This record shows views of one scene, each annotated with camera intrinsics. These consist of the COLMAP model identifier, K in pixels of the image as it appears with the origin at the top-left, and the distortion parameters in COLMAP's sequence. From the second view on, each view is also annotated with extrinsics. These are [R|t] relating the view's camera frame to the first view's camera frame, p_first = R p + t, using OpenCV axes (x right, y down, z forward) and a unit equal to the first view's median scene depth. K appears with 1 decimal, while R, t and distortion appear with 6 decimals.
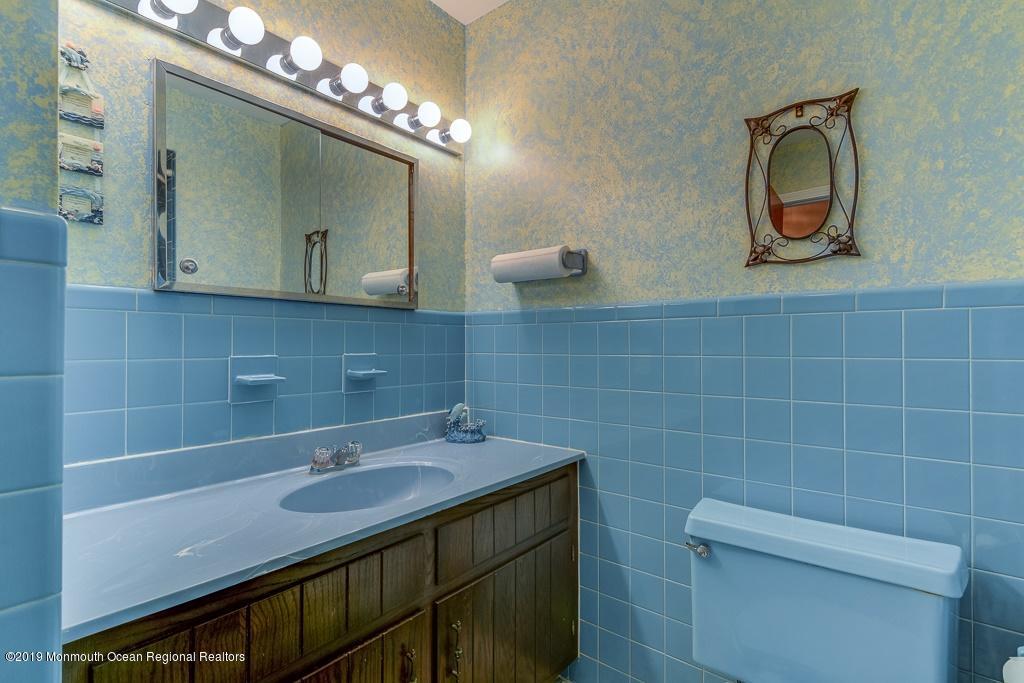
lens RADIAL K [[484.9, 0, 512.0], [0, 484.9, 348.4], [0, 0, 1]] dist [-0.010925, 0.000407]
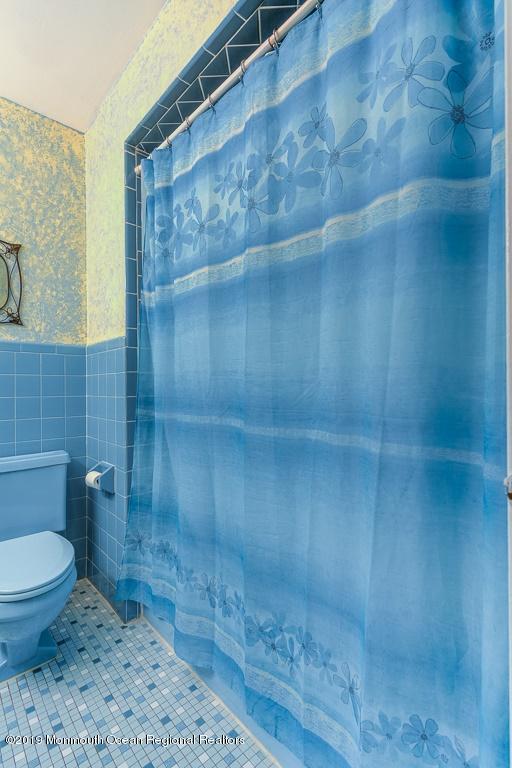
lens RADIAL K [[363.7, 0, 256.2], [0, 363.7, 387.3], [0, 0, 1]] dist [-0.010925, 0.000407]
pose [[0.138187, -0.000944, 0.990406, -0.709143], [0.007429, 0.999972, -0.000084, 0.086015], [-0.990378, 0.007369, 0.138191, -0.224880]]
